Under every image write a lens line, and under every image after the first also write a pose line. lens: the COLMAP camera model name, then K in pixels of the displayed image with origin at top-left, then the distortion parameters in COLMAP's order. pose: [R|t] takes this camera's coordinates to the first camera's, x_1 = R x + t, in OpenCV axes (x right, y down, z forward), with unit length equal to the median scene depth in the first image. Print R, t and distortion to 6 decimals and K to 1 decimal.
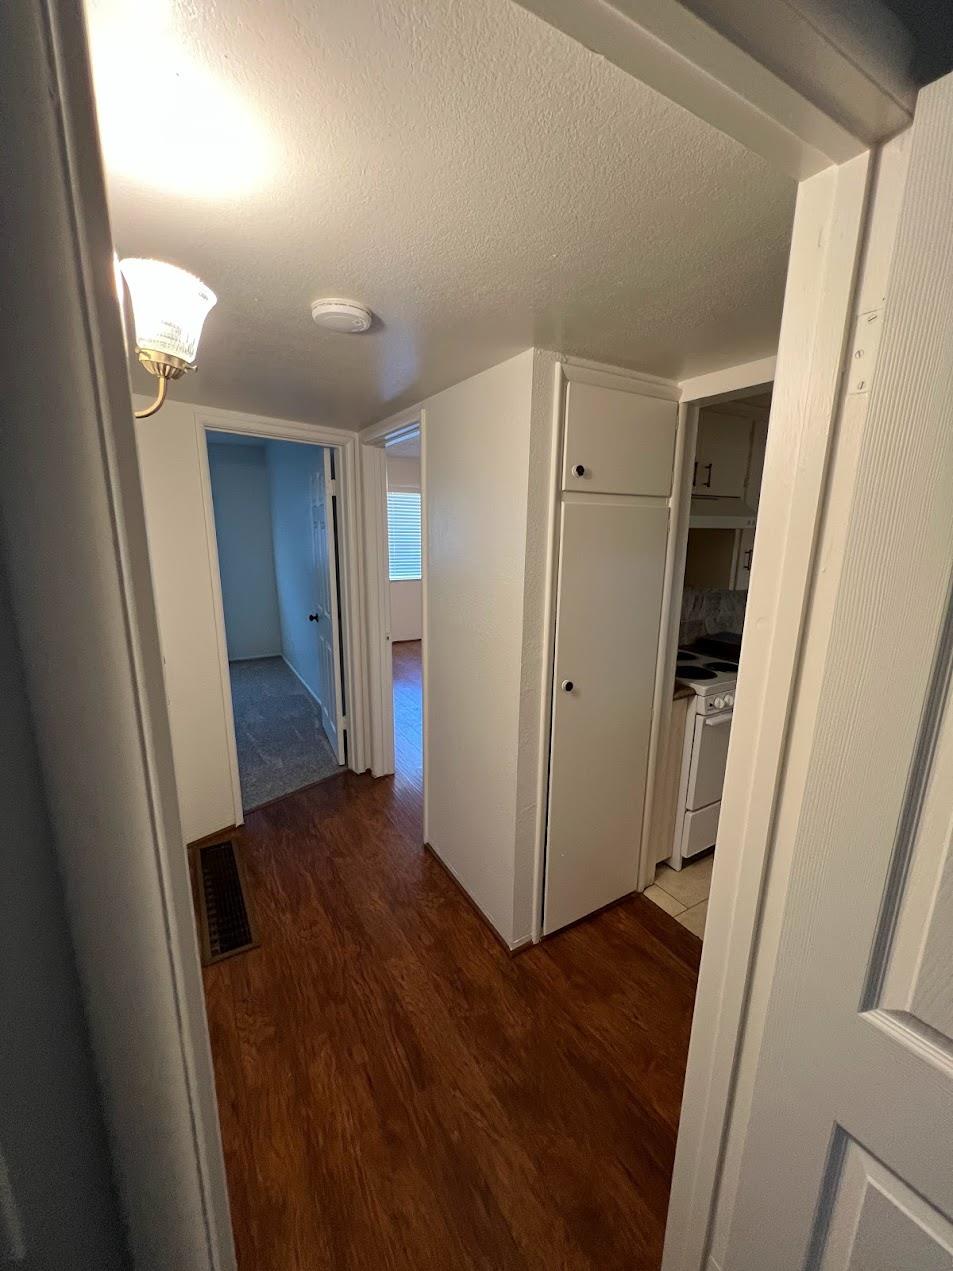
lens RADIAL K [[506.4, 0, 474.8], [0, 506.4, 636.5], [0, 0, 1]] dist [-0.002154, 0.000980]
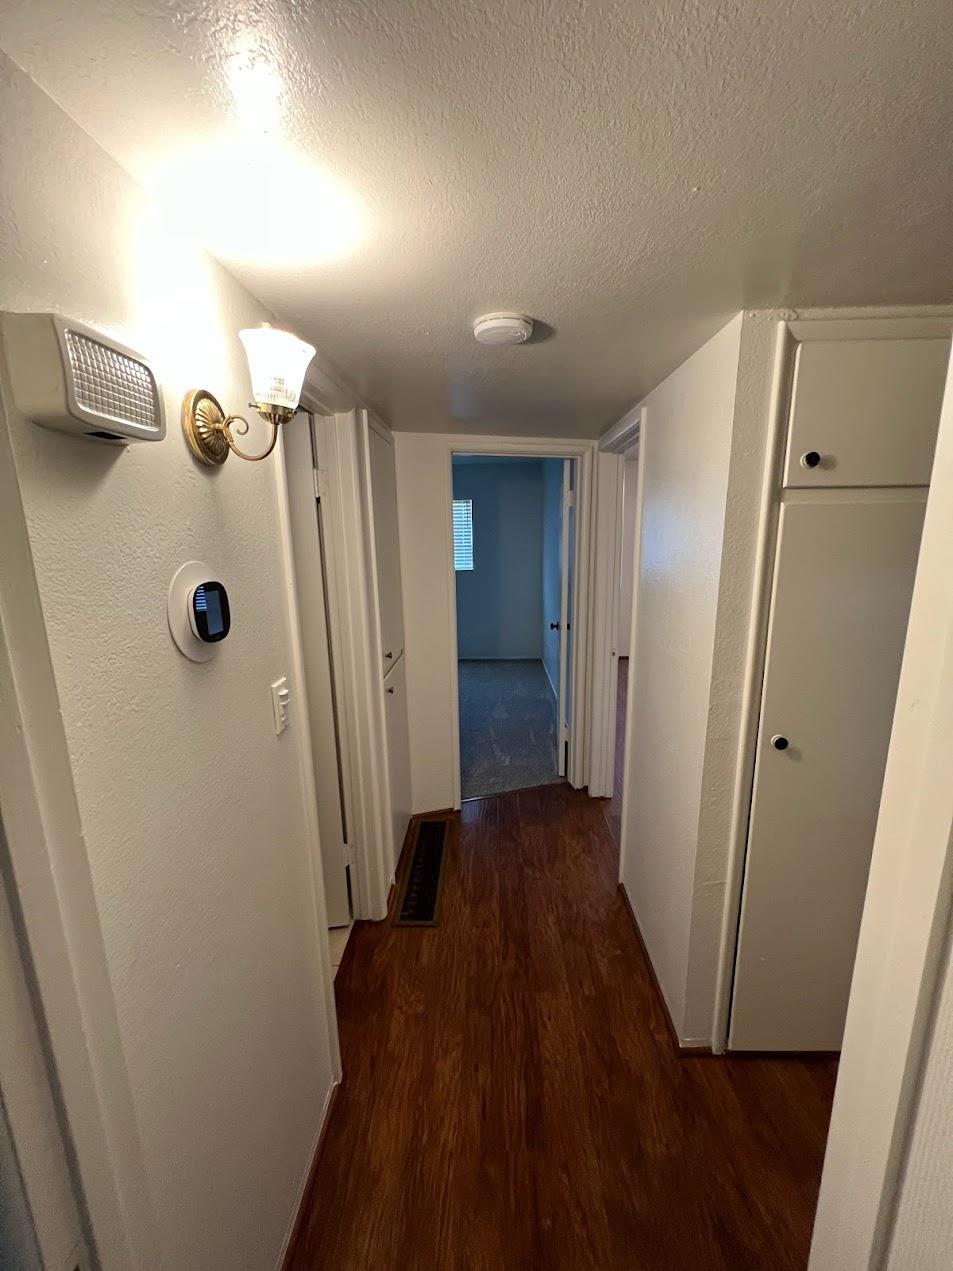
lens RADIAL K [[506.4, 0, 477.4], [0, 506.4, 636.3], [0, 0, 1]] dist [-0.002154, 0.000980]
pose [[0.848229, 0.080188, -0.523525, 0.172893], [-0.087241, 0.996124, 0.011227, -0.028992], [0.522396, 0.036150, 0.851936, 0.101310]]
